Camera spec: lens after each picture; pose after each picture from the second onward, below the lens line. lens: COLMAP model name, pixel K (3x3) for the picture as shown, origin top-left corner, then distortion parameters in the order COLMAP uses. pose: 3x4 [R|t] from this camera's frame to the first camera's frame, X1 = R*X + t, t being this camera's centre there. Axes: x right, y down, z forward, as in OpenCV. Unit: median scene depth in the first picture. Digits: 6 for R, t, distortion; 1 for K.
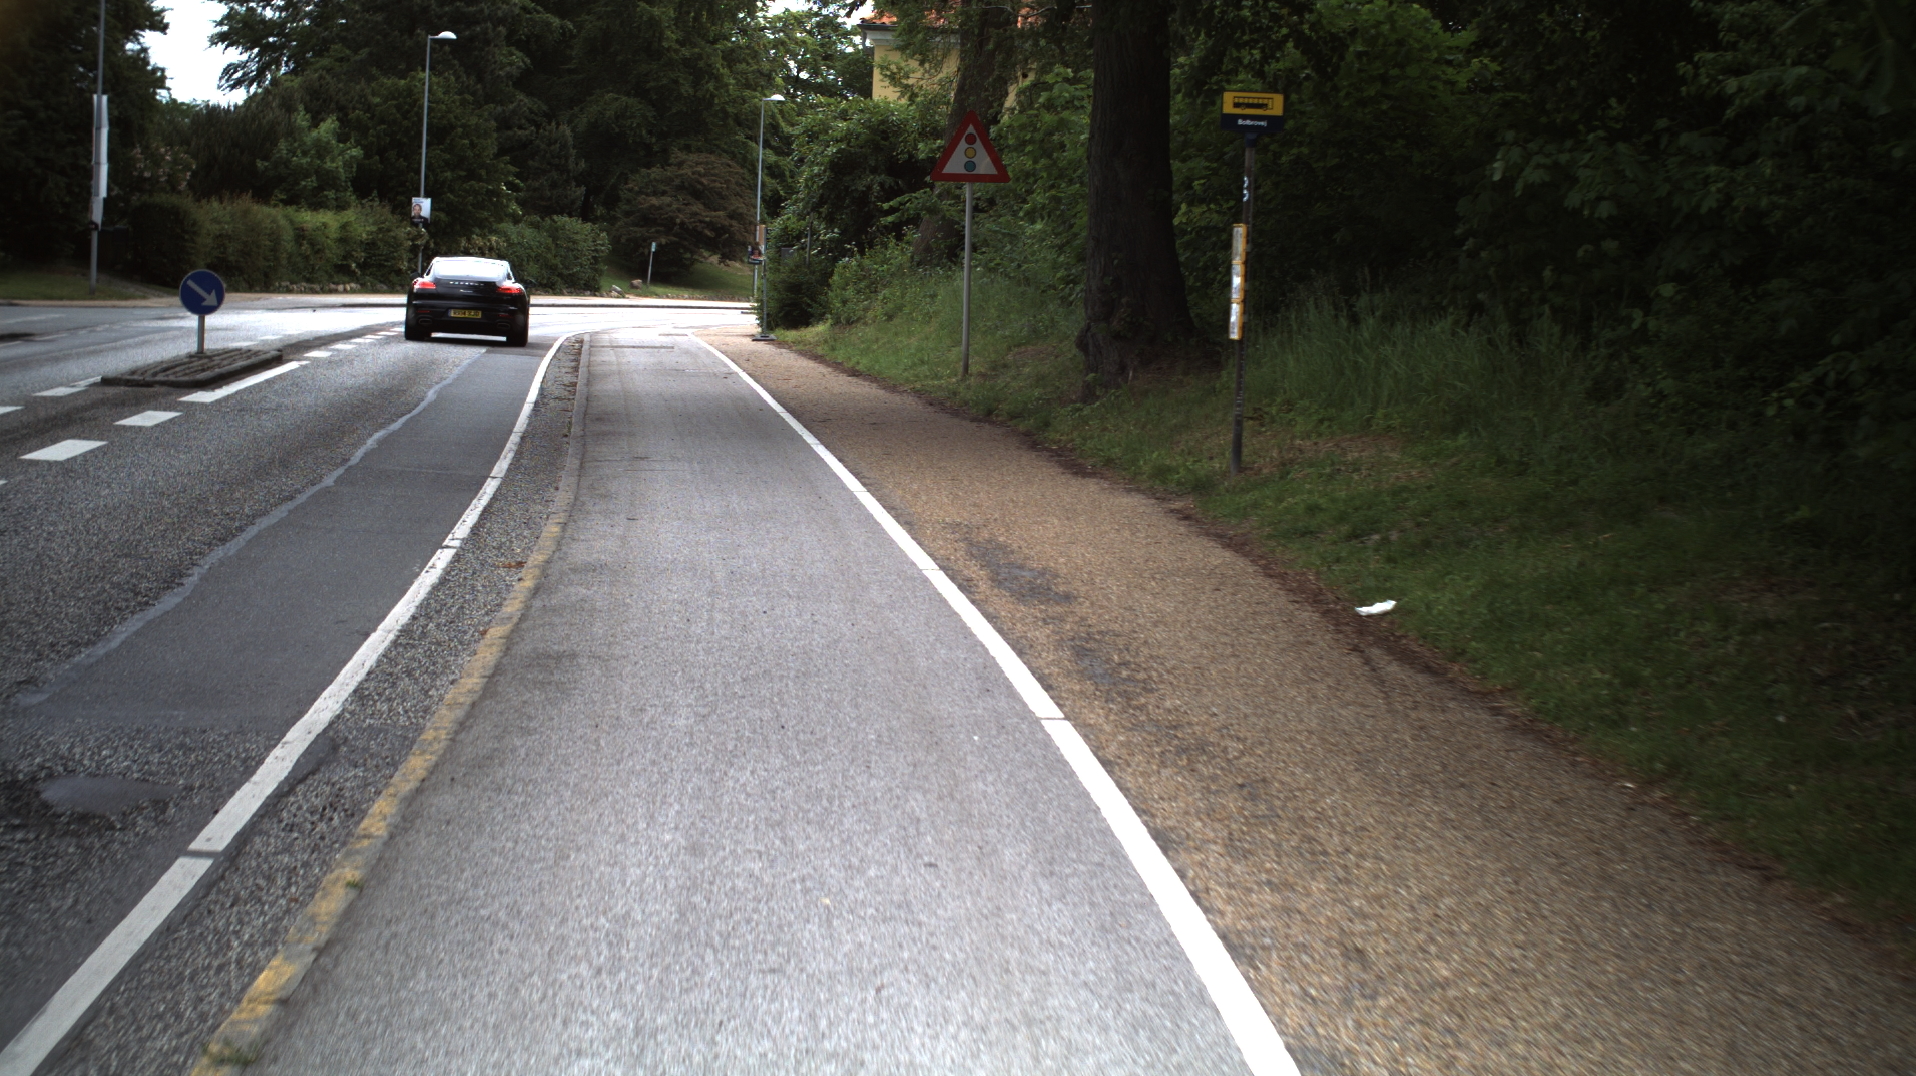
lens RADIAL K [[3622.6, 0, 958.0], [0, 3622.6, 538.0], [0, 0, 1]] dist [-0.289250, 0.490318]
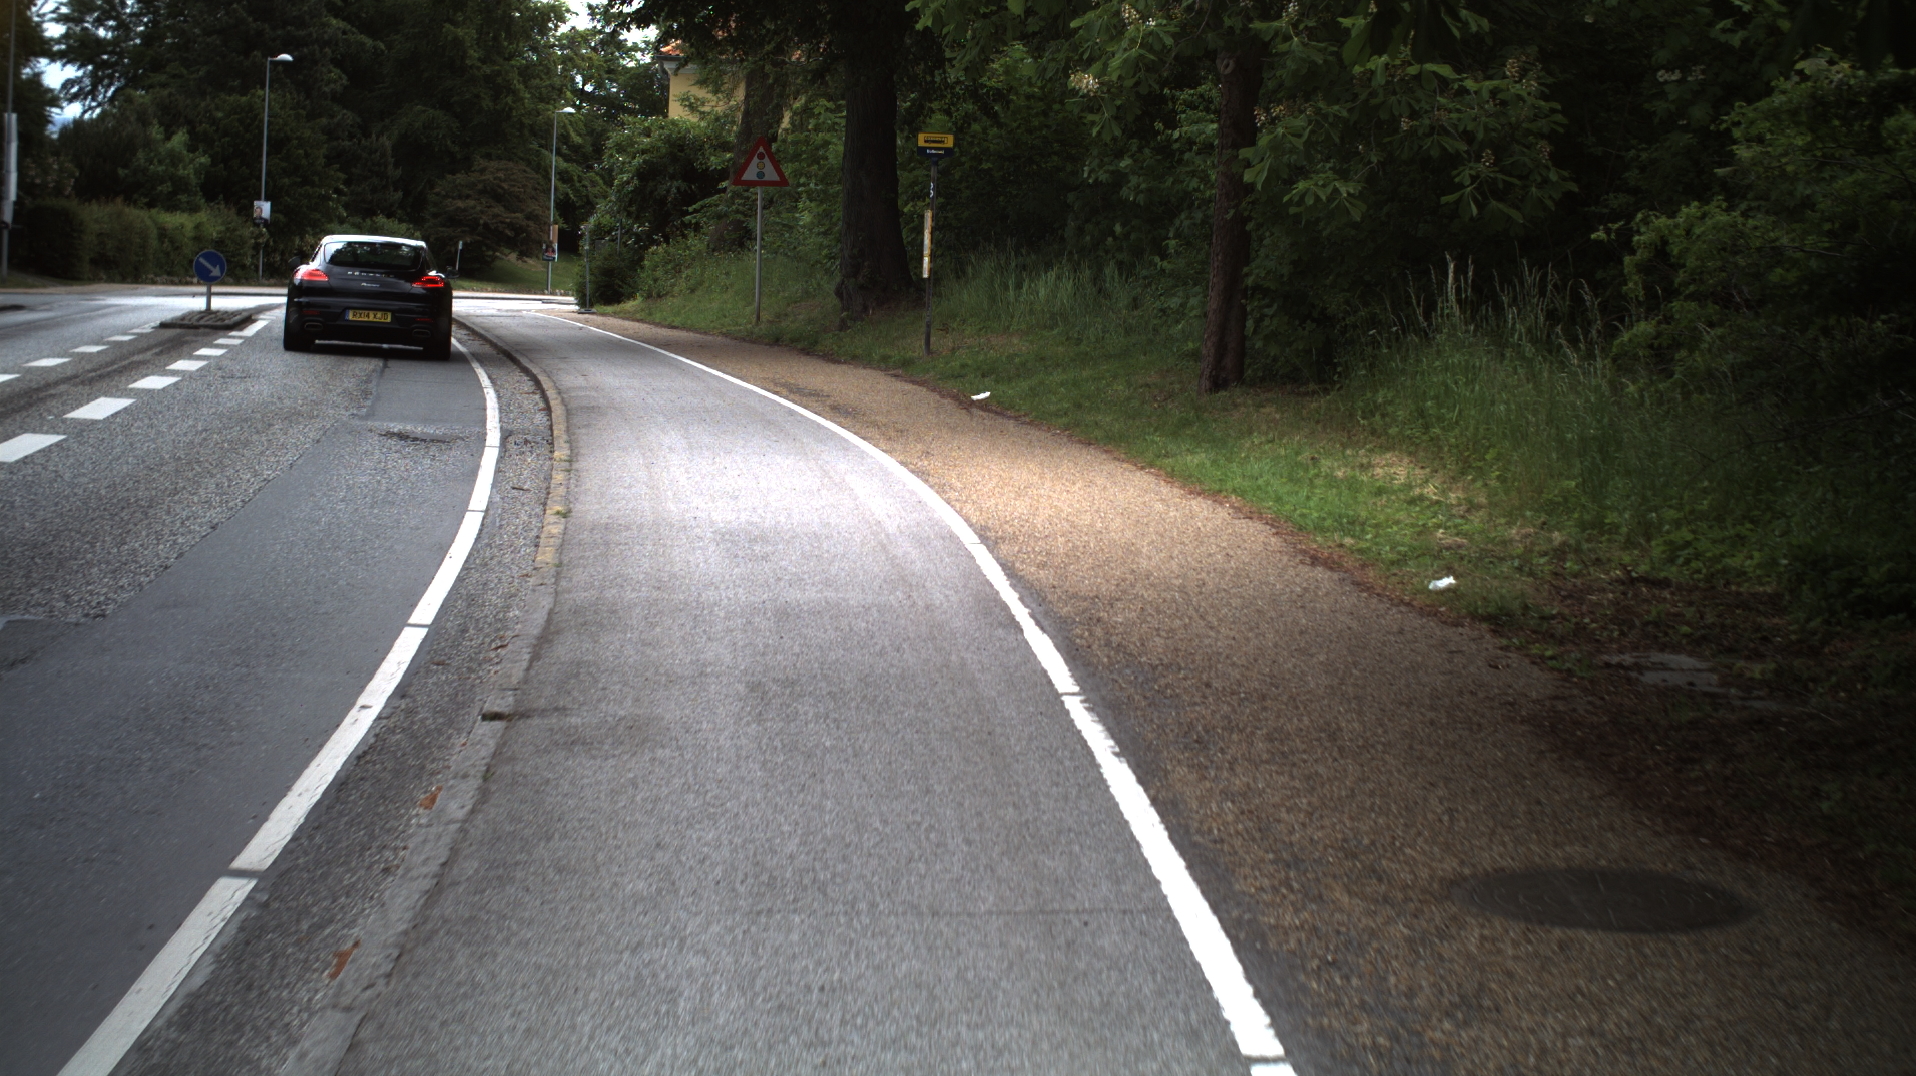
lens RADIAL K [[3622.6, 0, 958.0], [0, 3622.6, 538.0], [0, 0, 1]] dist [-0.289250, 0.490318]
pose [[0.997901, -0.006620, 0.064412, -0.004721], [0.006677, 0.999977, -0.000661, 0.016874], [-0.064406, 0.001090, 0.997923, -0.172364]]
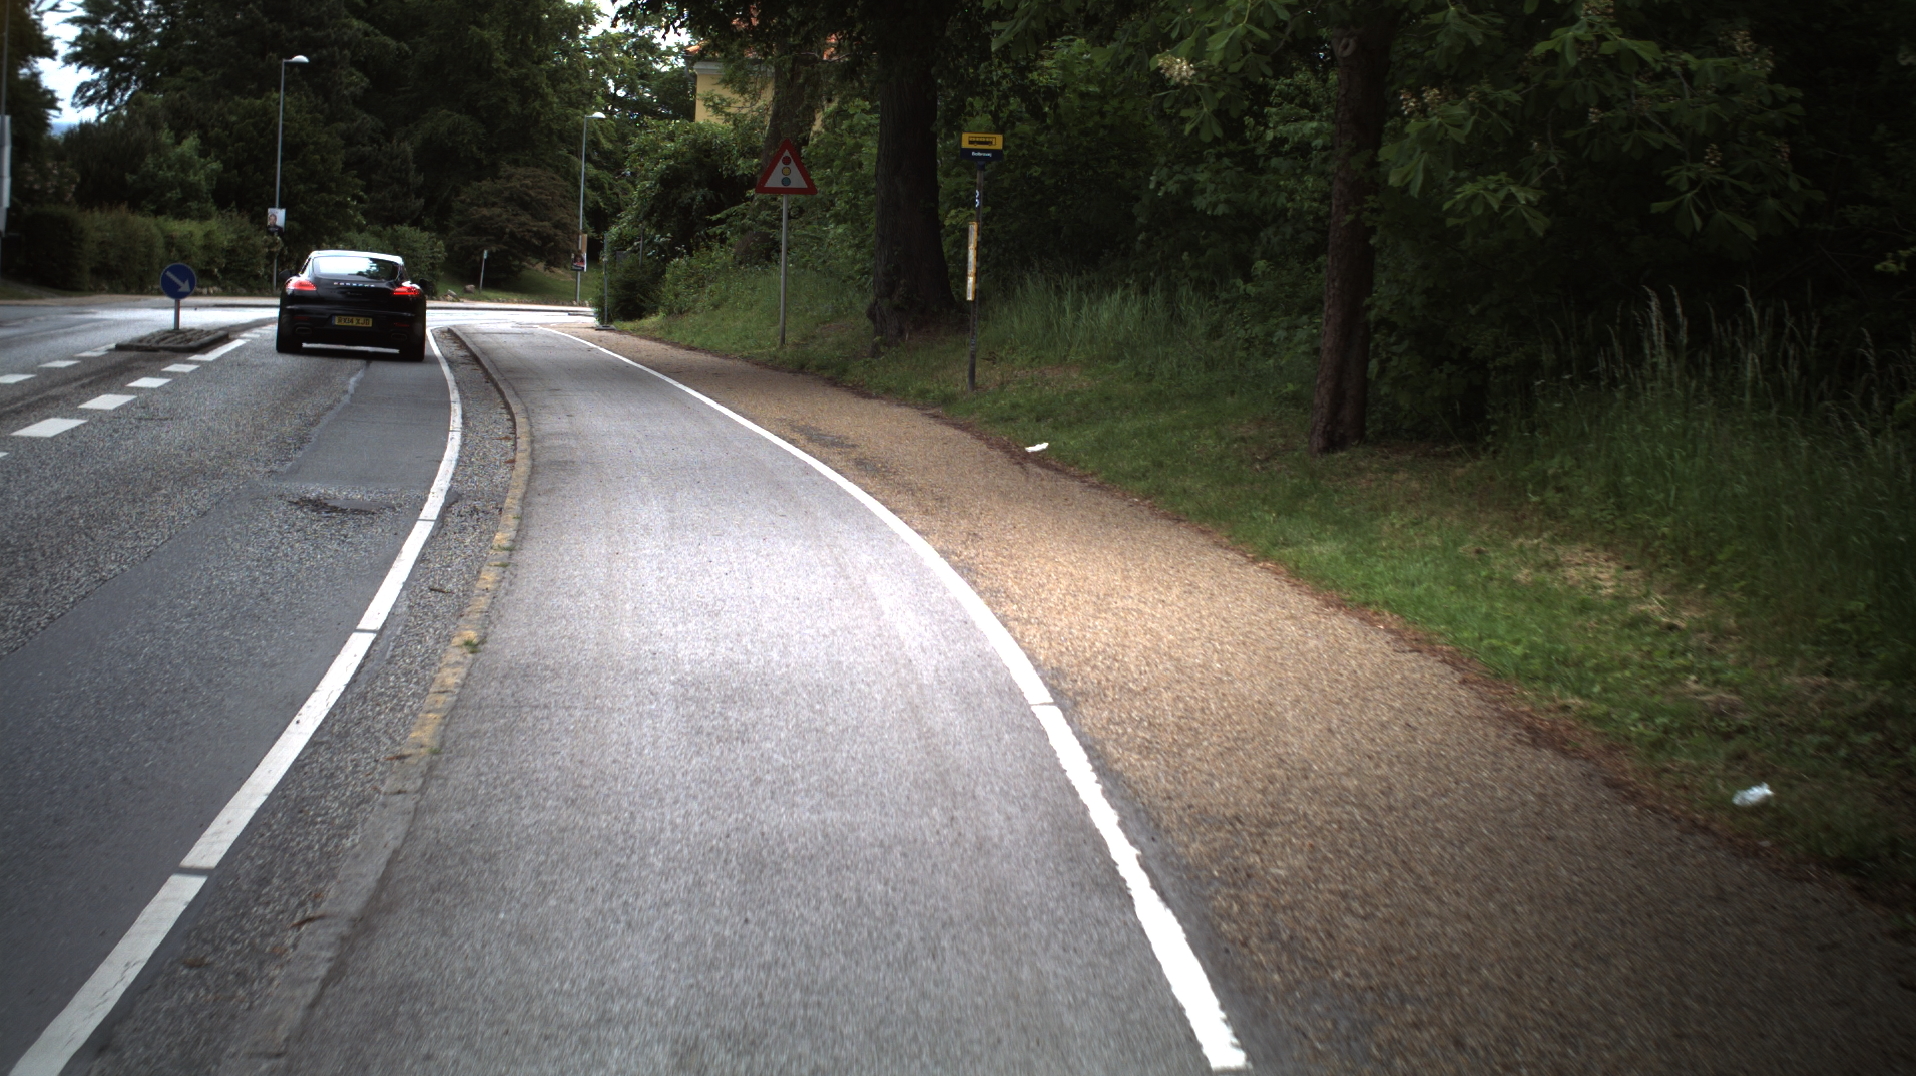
lens RADIAL K [[3622.6, 0, 958.0], [0, 3622.6, 538.0], [0, 0, 1]] dist [-0.289250, 0.490318]
pose [[0.998564, -0.003139, 0.053478, -0.001890], [0.003312, 0.999990, -0.003144, 0.011315], [-0.053468, 0.003317, 0.998564, -0.115219]]
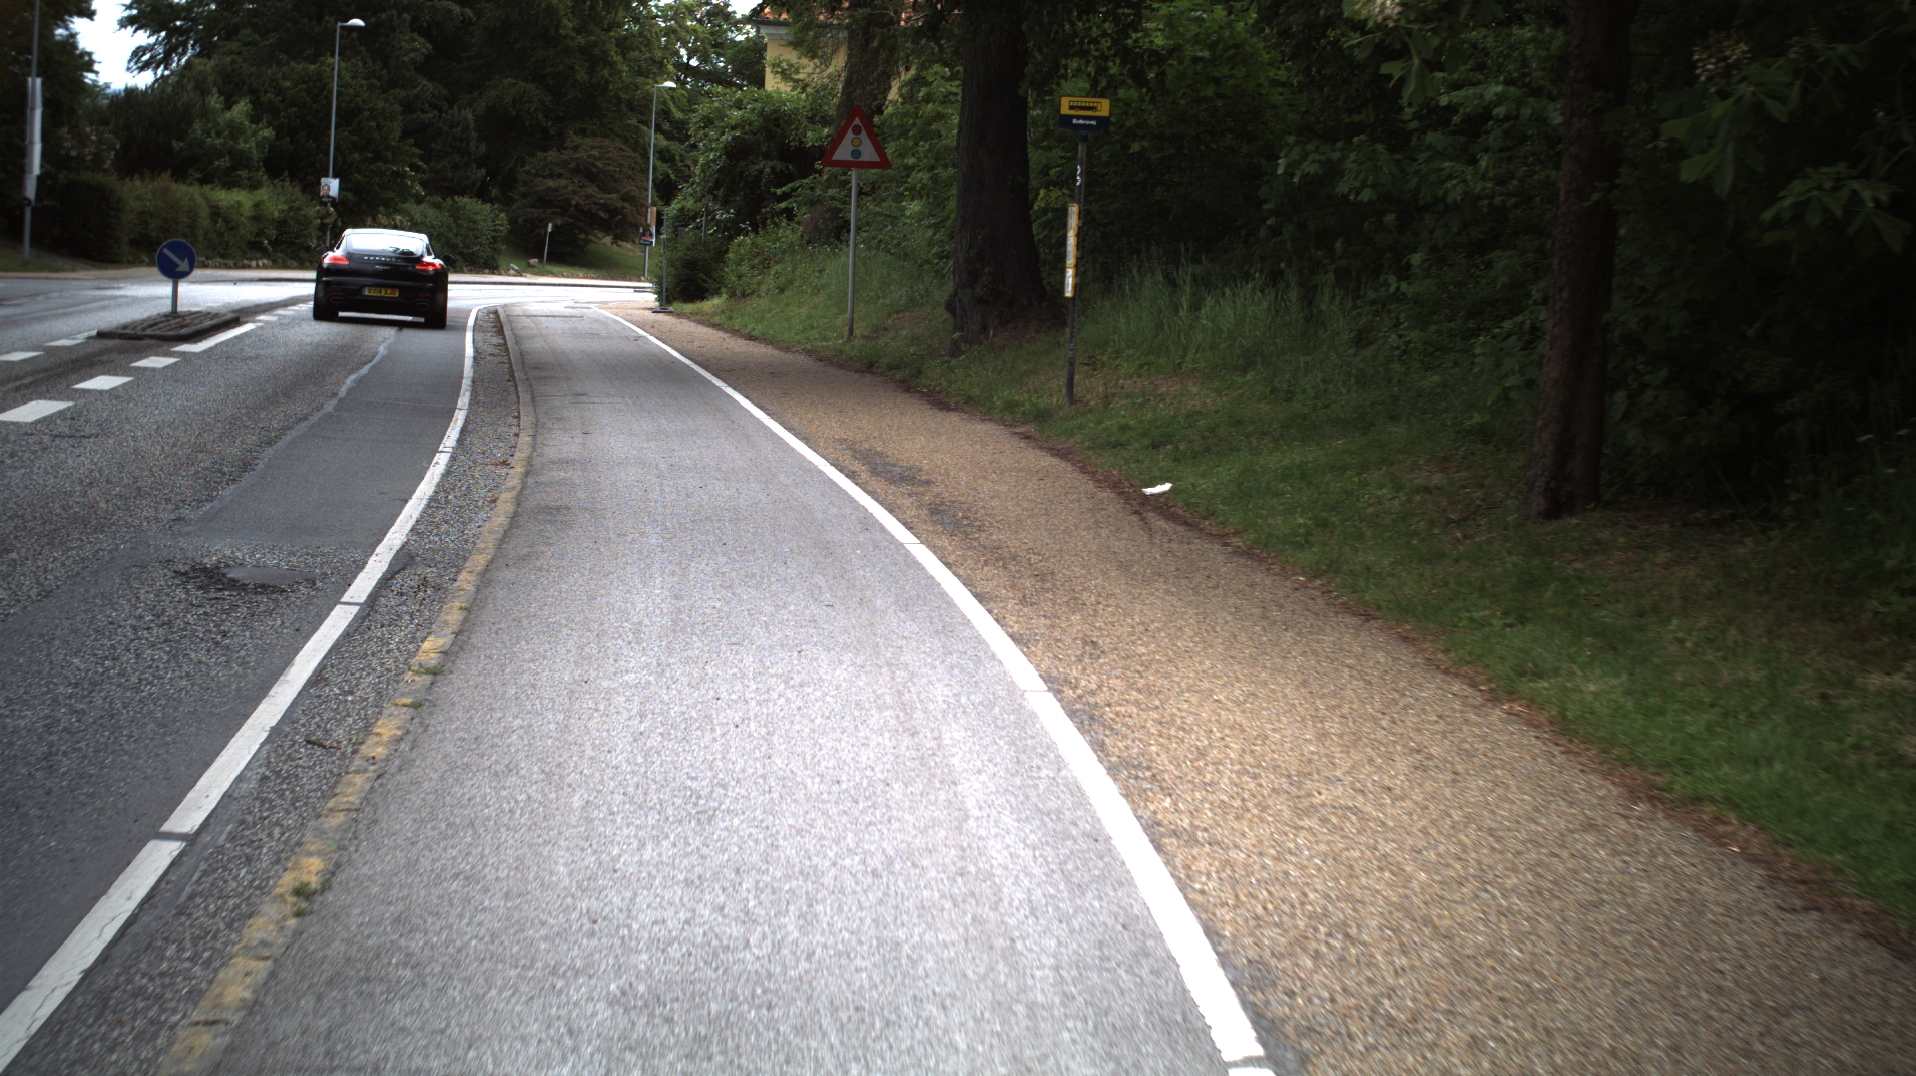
lens RADIAL K [[3622.6, 0, 958.0], [0, 3622.6, 538.0], [0, 0, 1]] dist [-0.289250, 0.490318]
pose [[0.999443, 0.007085, 0.032625, -0.000320], [-0.007212, 0.999967, 0.003795, 0.005618], [-0.032597, -0.004029, 0.999460, -0.057573]]
